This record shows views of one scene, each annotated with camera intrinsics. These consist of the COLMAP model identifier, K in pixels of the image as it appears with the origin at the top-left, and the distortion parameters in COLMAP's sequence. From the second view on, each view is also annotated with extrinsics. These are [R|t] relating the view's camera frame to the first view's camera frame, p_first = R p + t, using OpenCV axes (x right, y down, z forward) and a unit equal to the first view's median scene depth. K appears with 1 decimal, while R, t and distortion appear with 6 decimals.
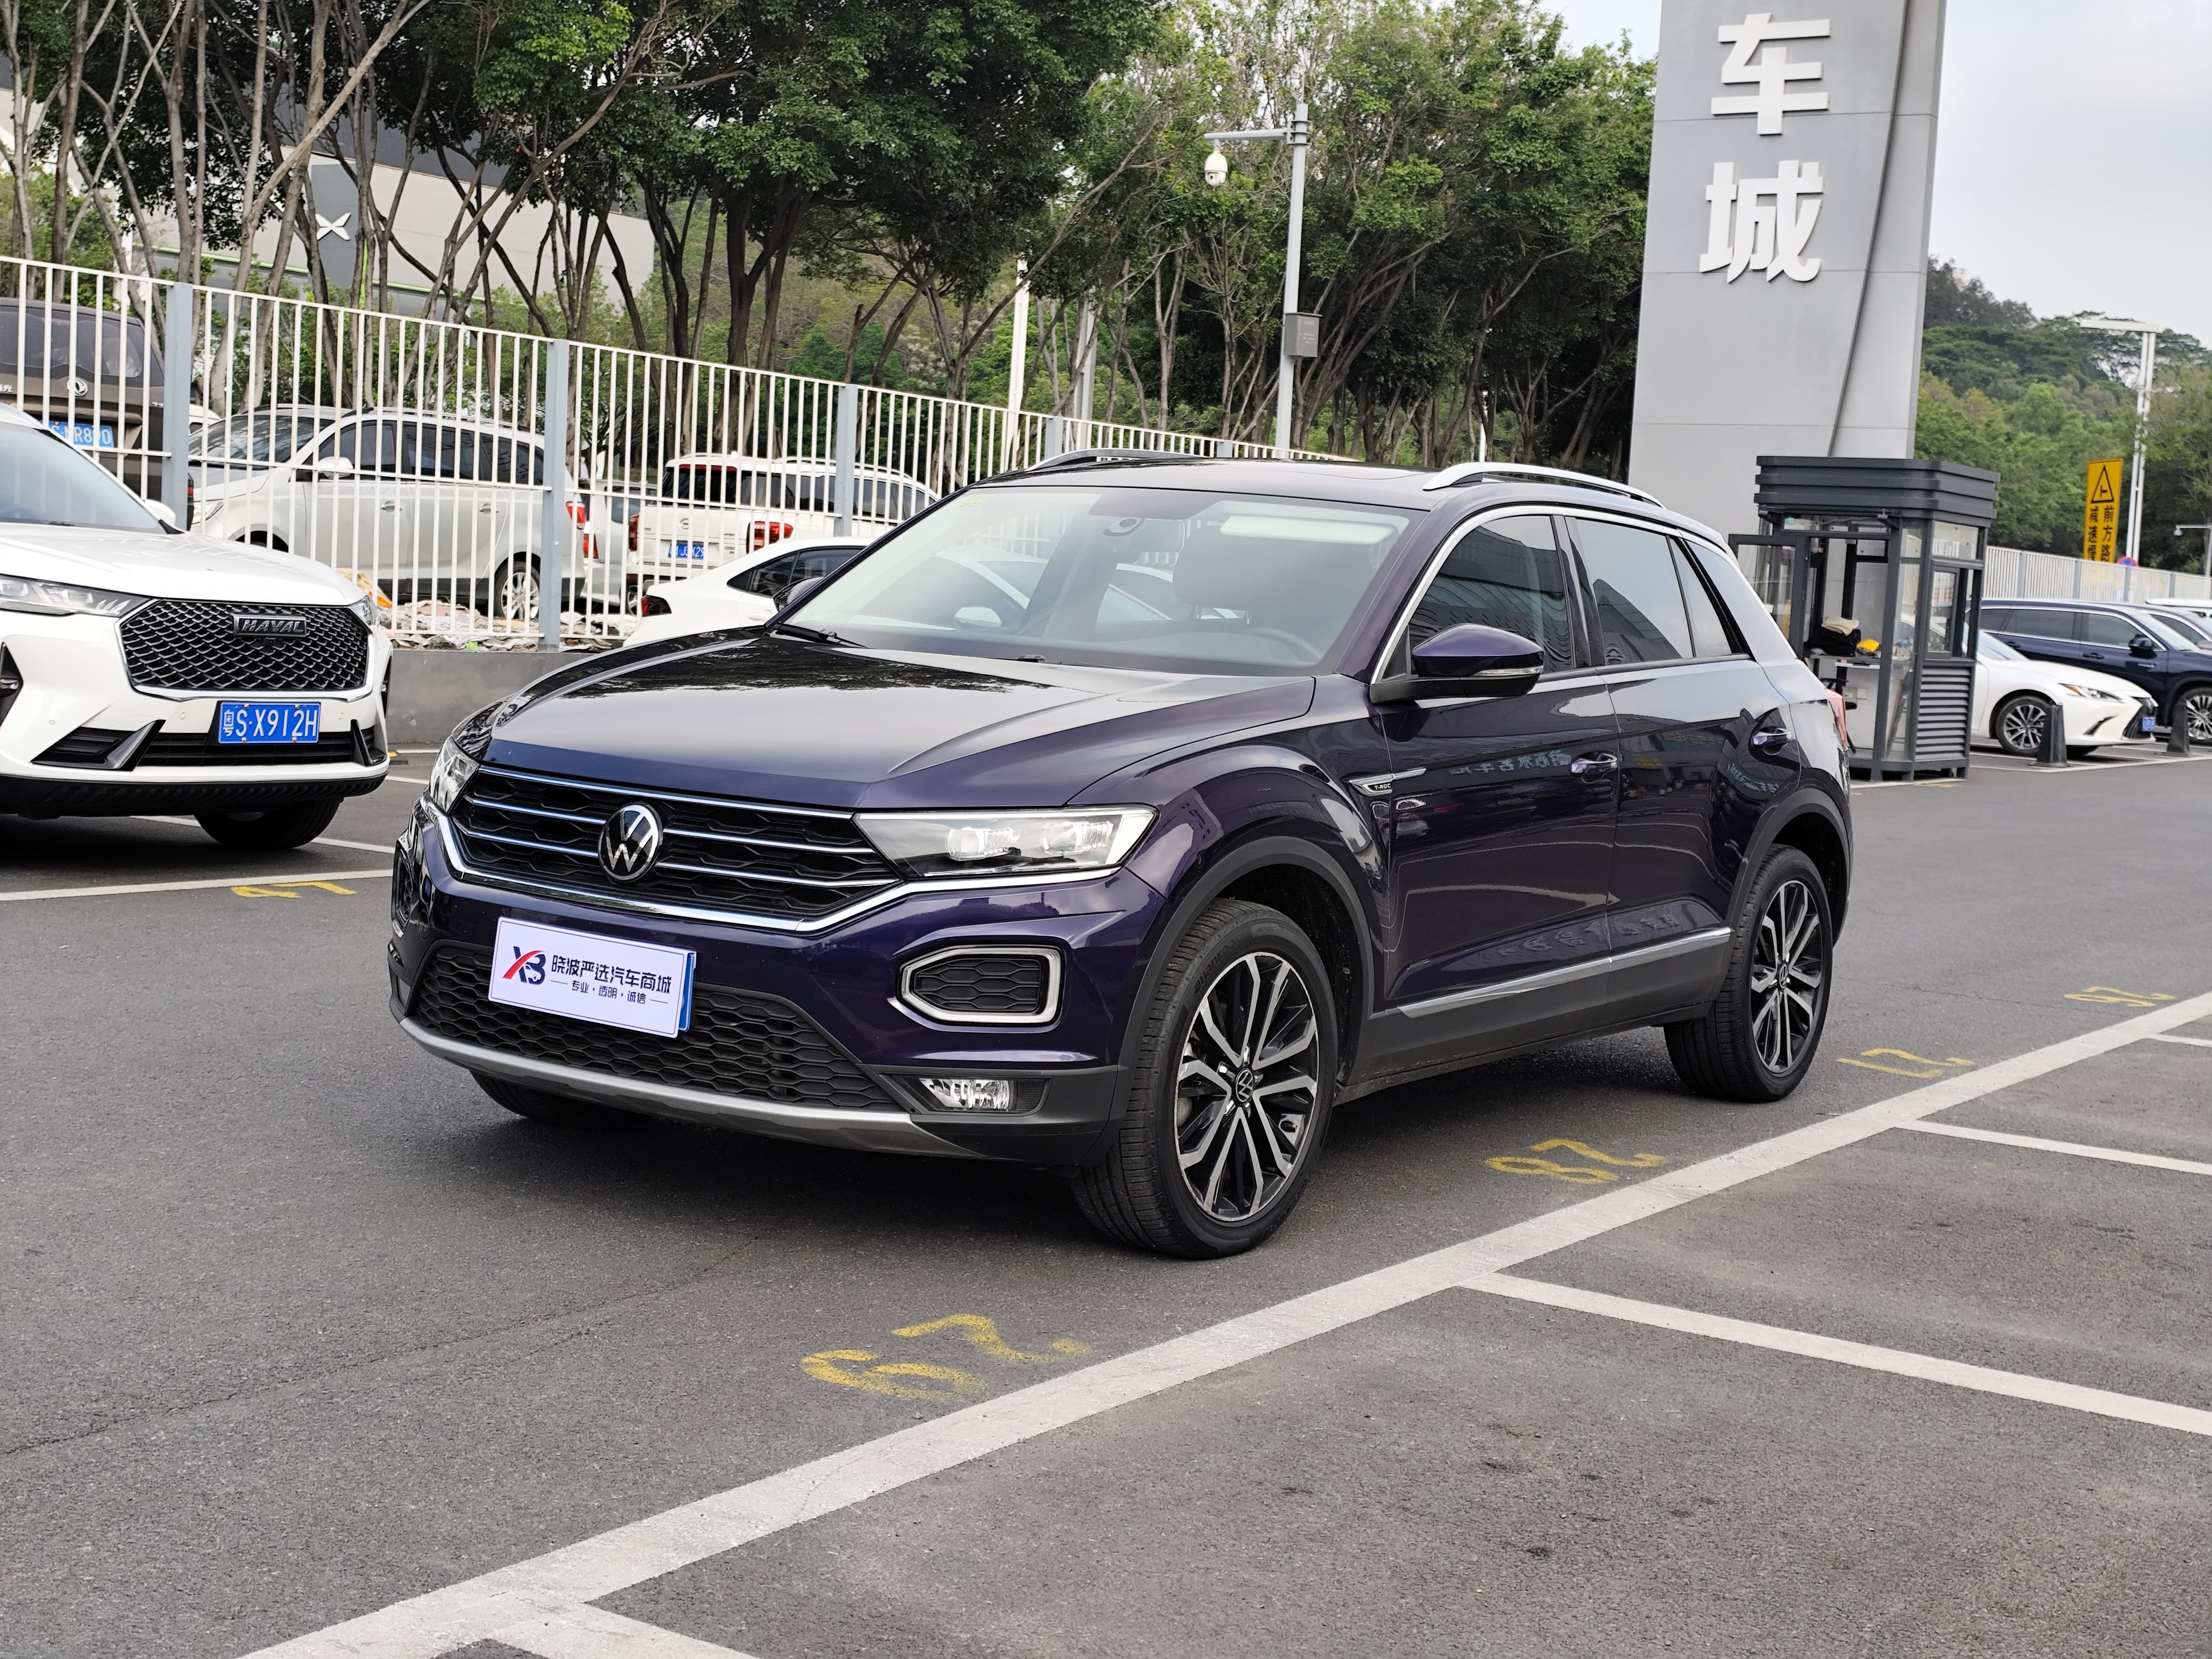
lens RADIAL K [[2960.7, 0, 1121.3], [0, 2960.7, 816.7], [0, 0, 1]] dist [0.124965, -0.315451]
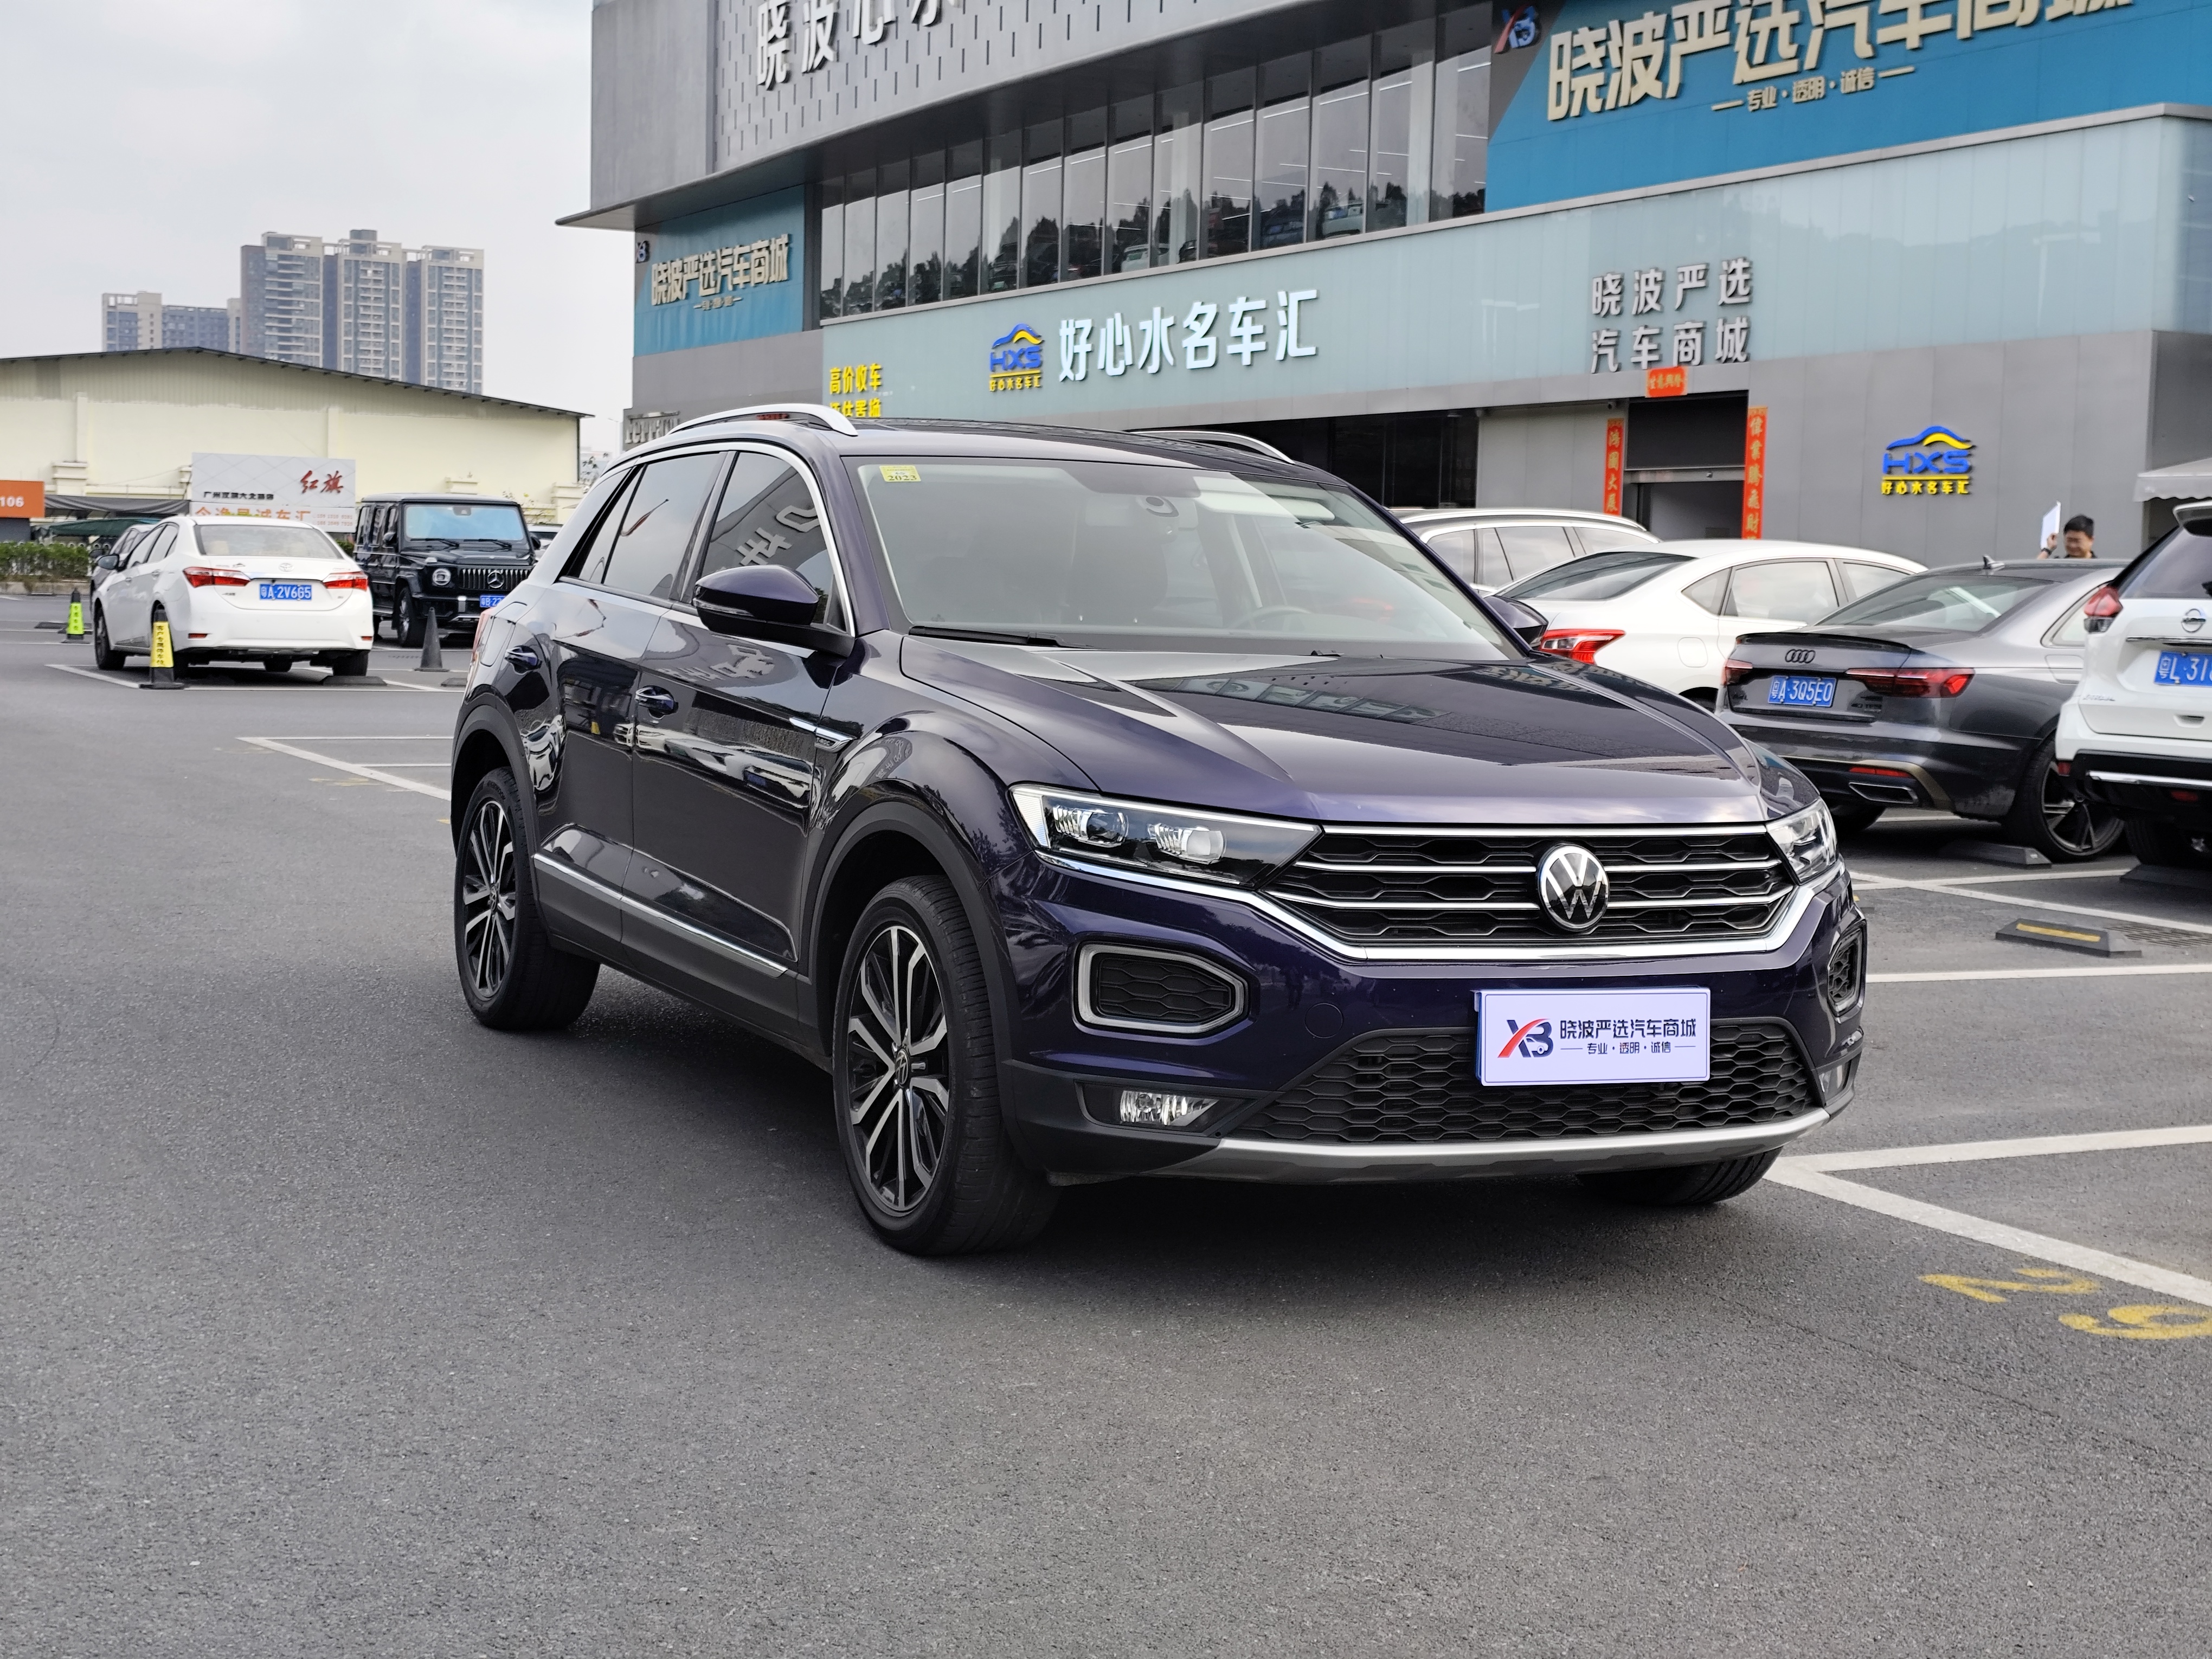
lens RADIAL K [[2973.2, 0, 1061.8], [0, 2973.2, 777.6], [0, 0, 1]] dist [0.136196, -0.501523]
pose [[0.512190, -0.101441, 0.852860, -1.050849], [0.064558, 0.994739, 0.079545, -0.111108], [-0.856442, 0.014317, 0.516044, 0.663545]]
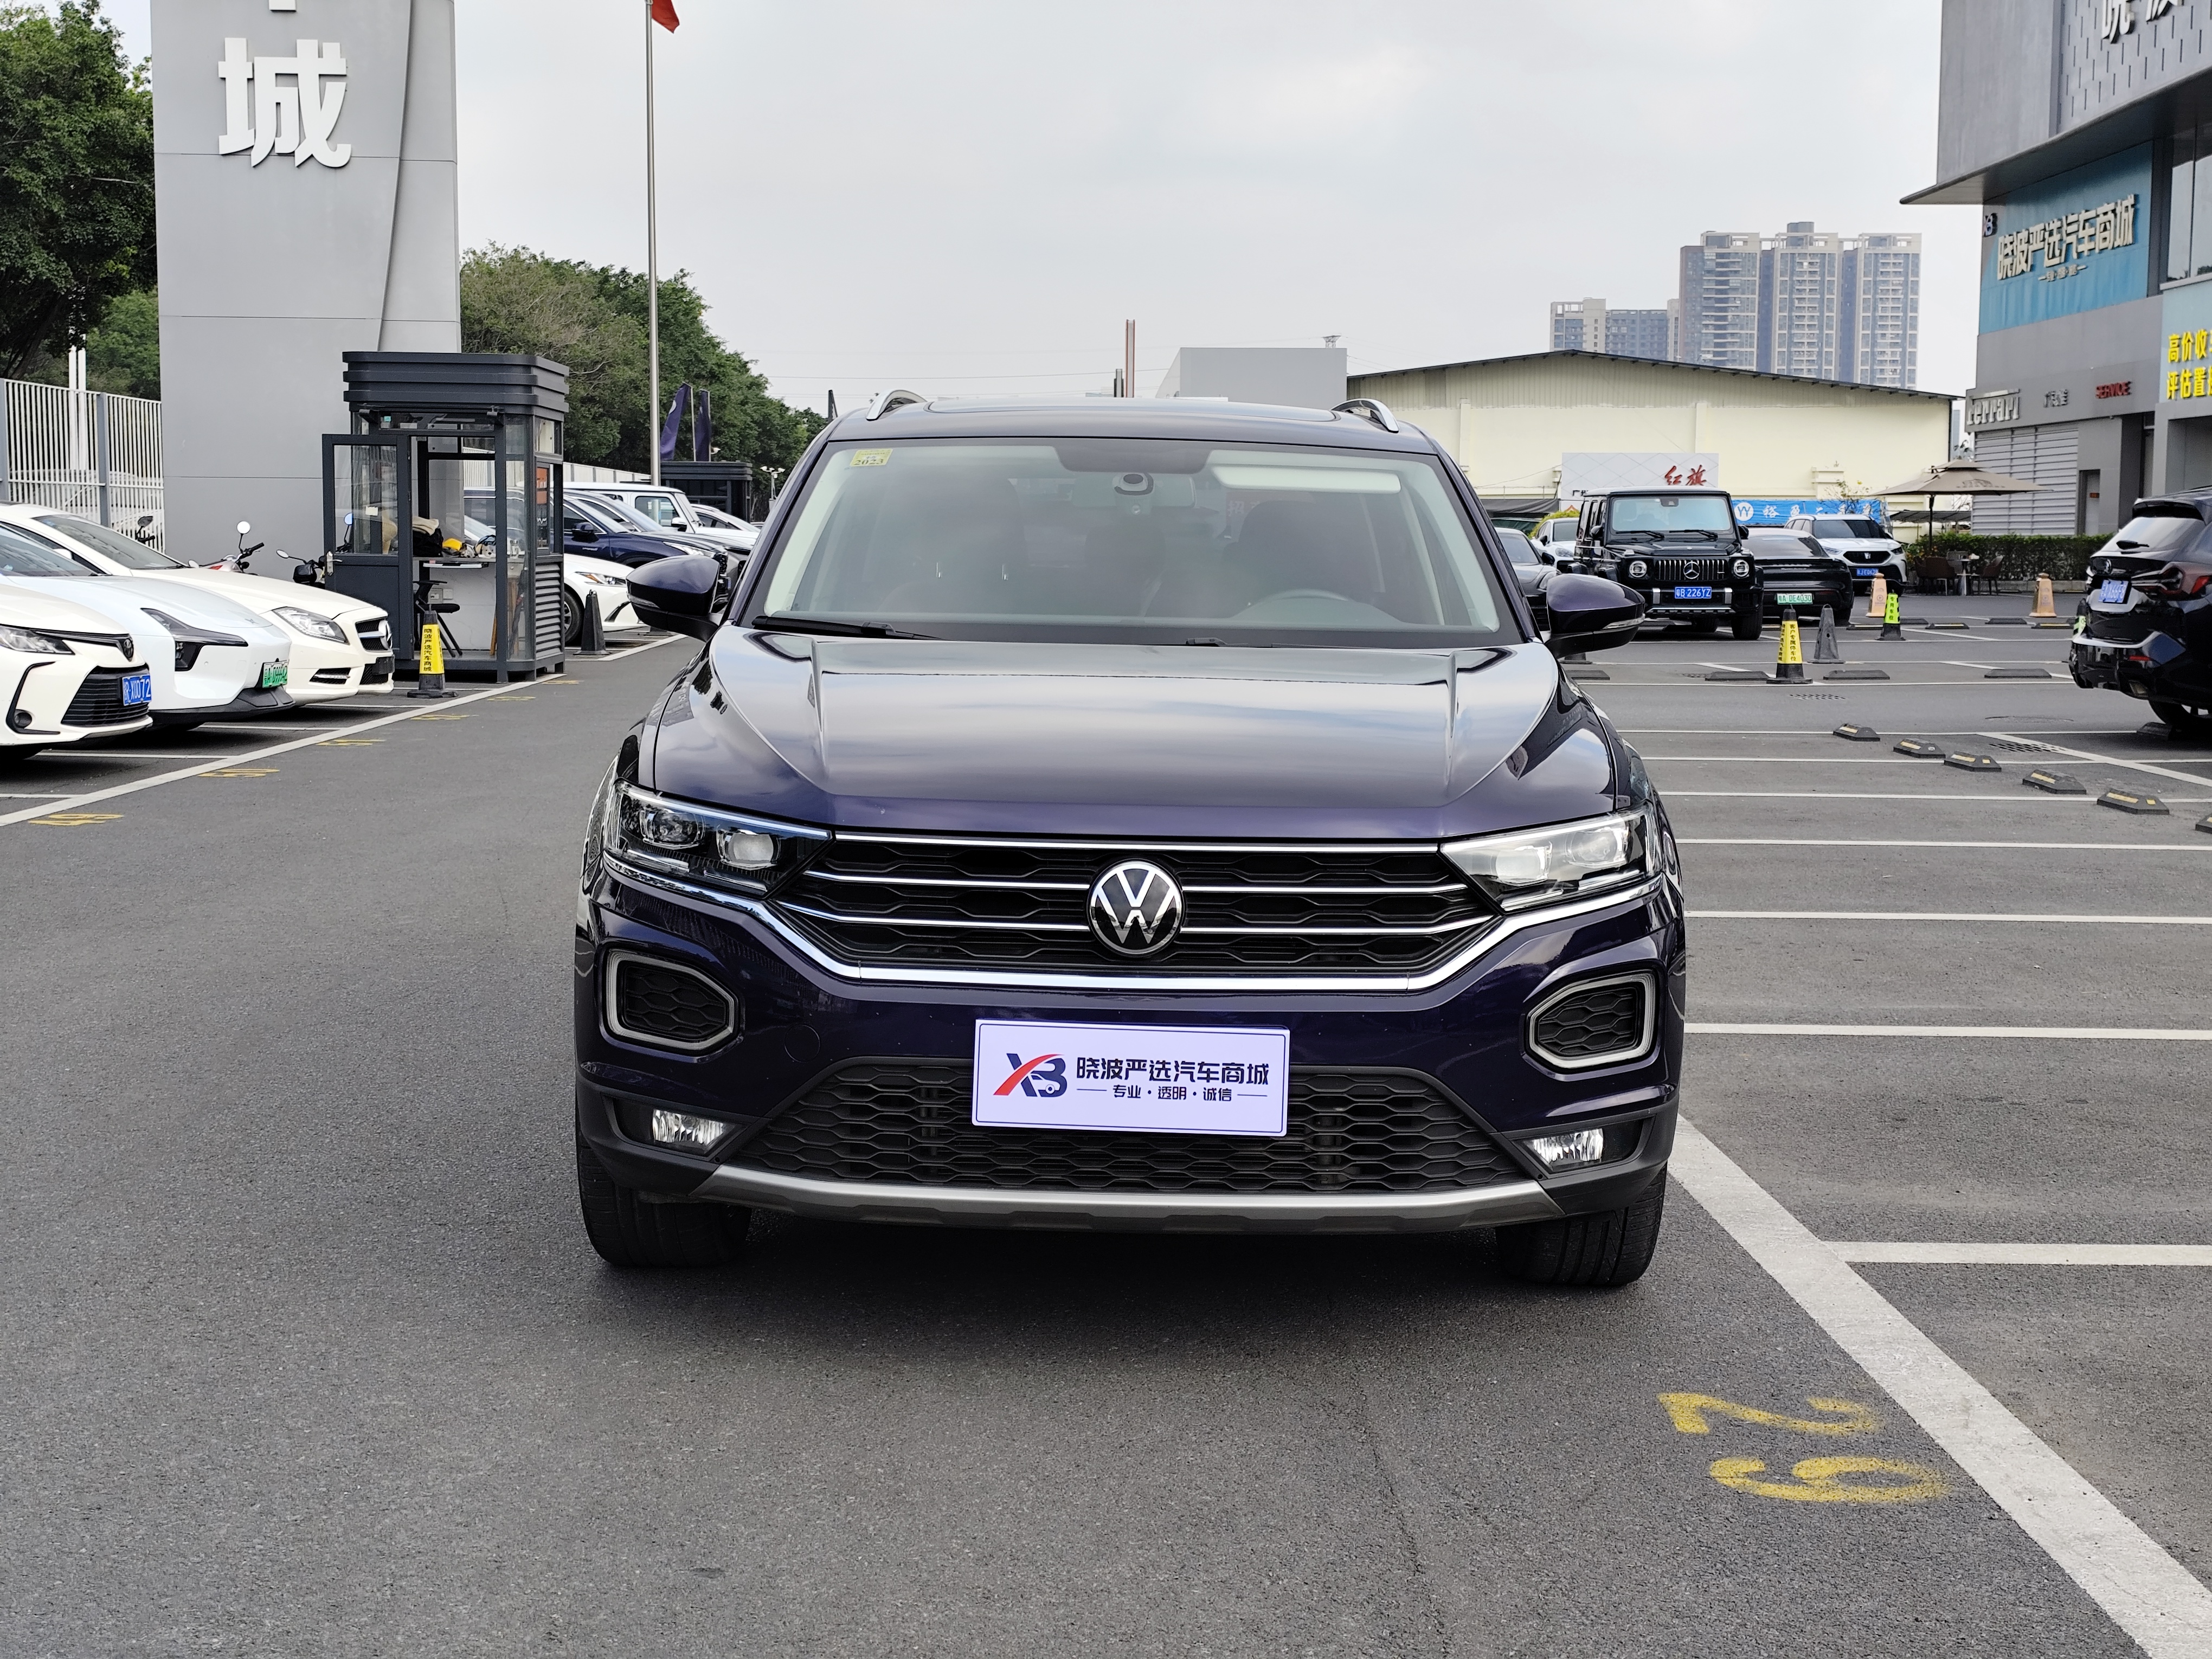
lens RADIAL K [[2960.7, 0, 1121.3], [0, 2960.7, 816.7], [0, 0, 1]] dist [0.124965, -0.315451]
pose [[0.833505, -0.100750, 0.543249, -0.615929], [0.079612, 0.994873, 0.062360, -0.068119], [-0.546747, -0.008728, 0.837253, 0.324825]]
